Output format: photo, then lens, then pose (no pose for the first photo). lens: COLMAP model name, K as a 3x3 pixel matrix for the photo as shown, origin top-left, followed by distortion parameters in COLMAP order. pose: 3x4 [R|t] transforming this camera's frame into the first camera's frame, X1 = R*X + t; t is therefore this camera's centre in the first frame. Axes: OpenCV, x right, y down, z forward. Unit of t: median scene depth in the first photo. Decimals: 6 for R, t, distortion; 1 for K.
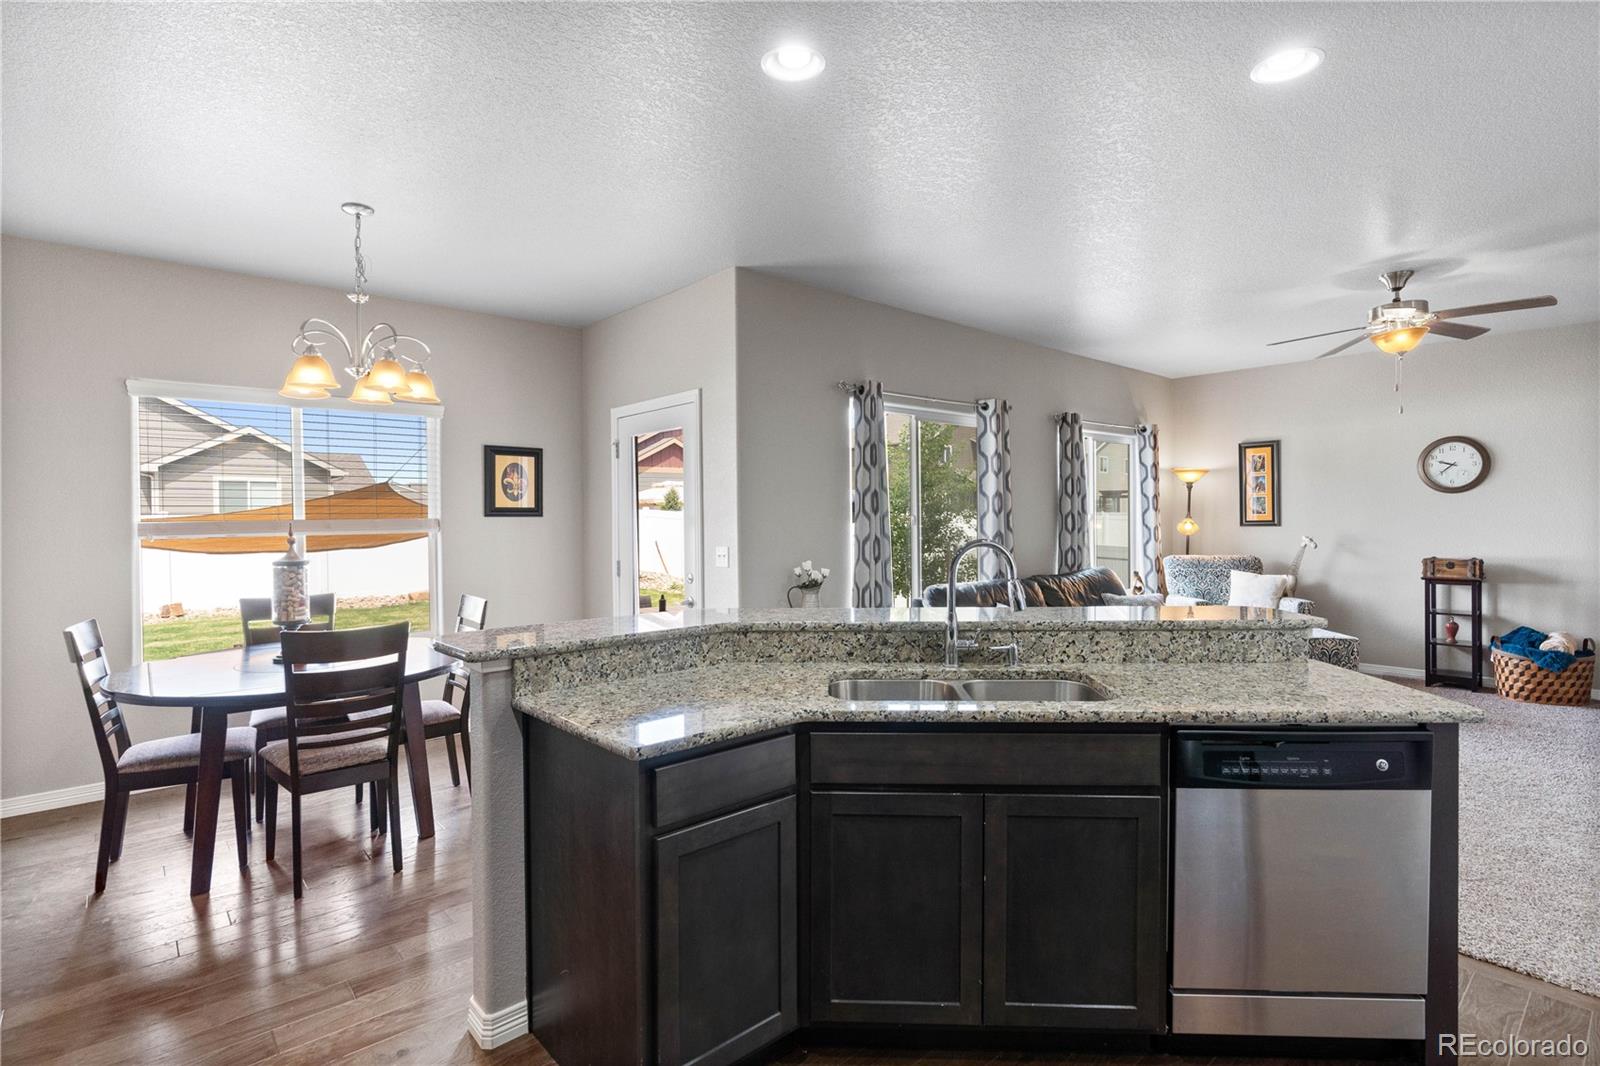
lens RADIAL K [[768.0, 0, 800.2], [0, 768.0, 524.7], [0, 0, 1]] dist [-0.003270, 0.000417]
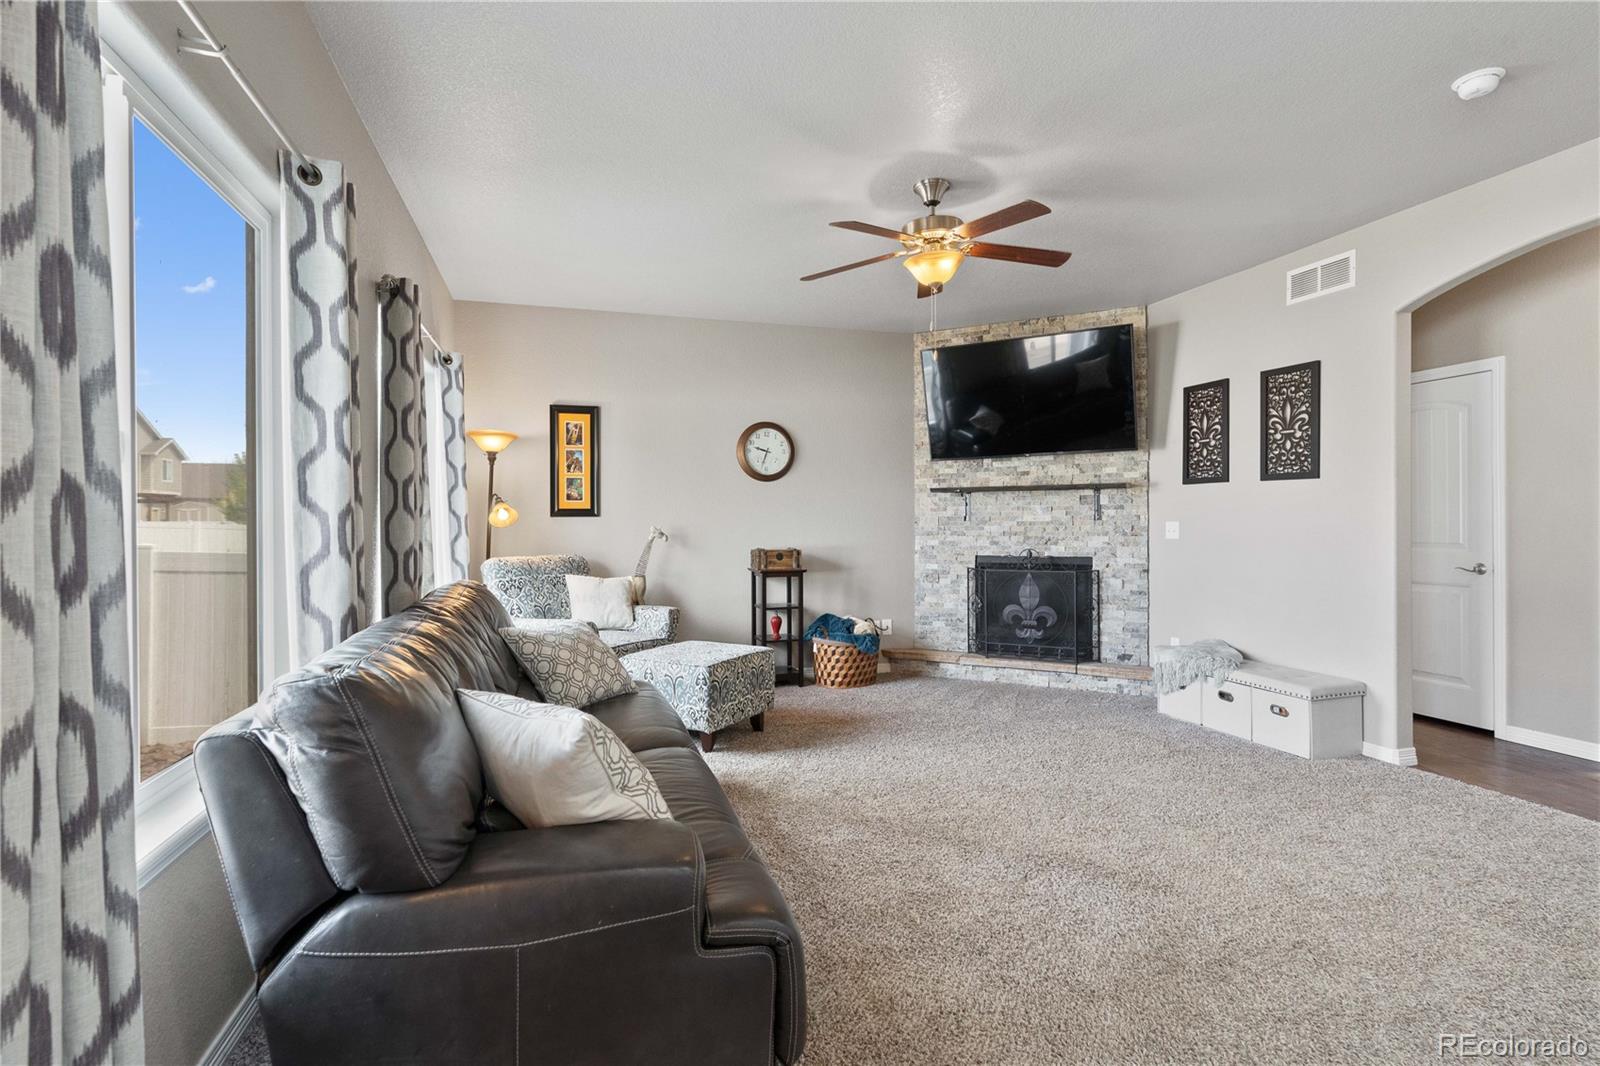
lens RADIAL K [[768.0, 0, 801.0], [0, 768.0, 526.3], [0, 0, 1]] dist [-0.003270, 0.000417]
pose [[0.413822, 0.005473, 0.910341, -0.002766], [0.008077, 0.999920, -0.009683, 0.025077], [-0.910322, 0.011360, 0.413745, 0.584570]]
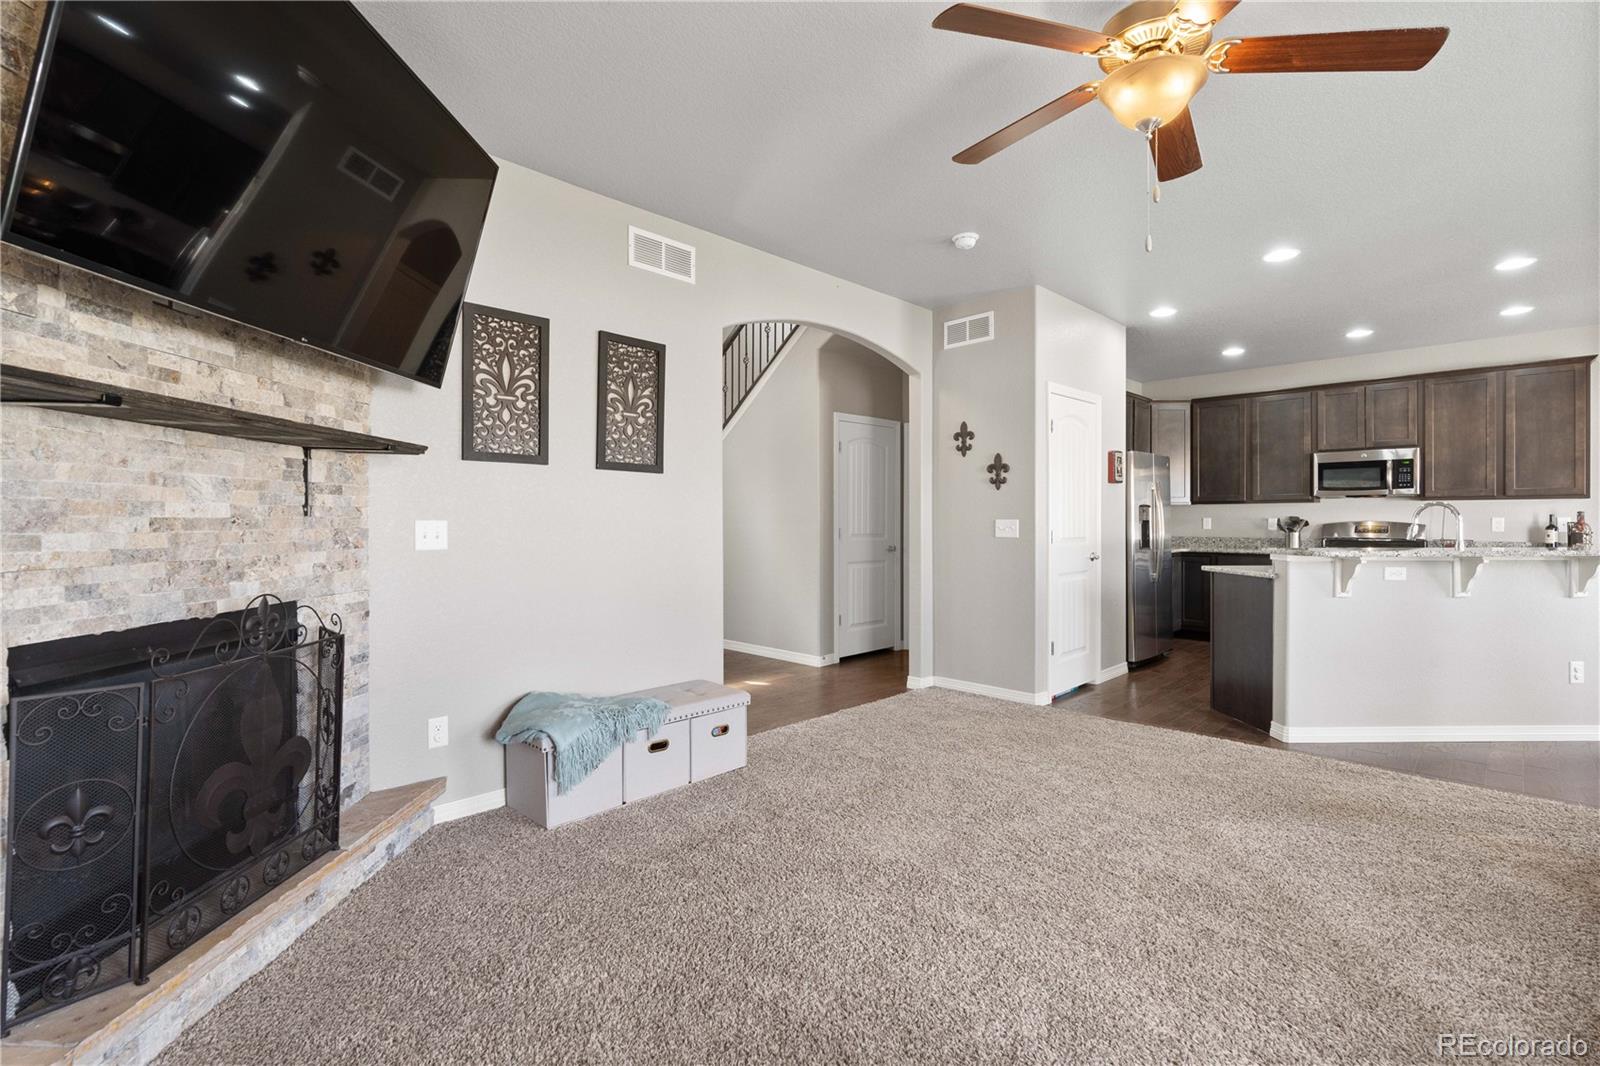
lens RADIAL K [[731.9, 0, 799.6], [0, 731.9, 523.2], [0, 0, 1]] dist [-0.004901, 0.000471]
pose [[-0.997535, 0.008912, -0.069602, 0.756665], [0.007917, 0.999863, 0.014547, 0.011535], [0.069722, 0.013961, -0.997469, 1.060259]]
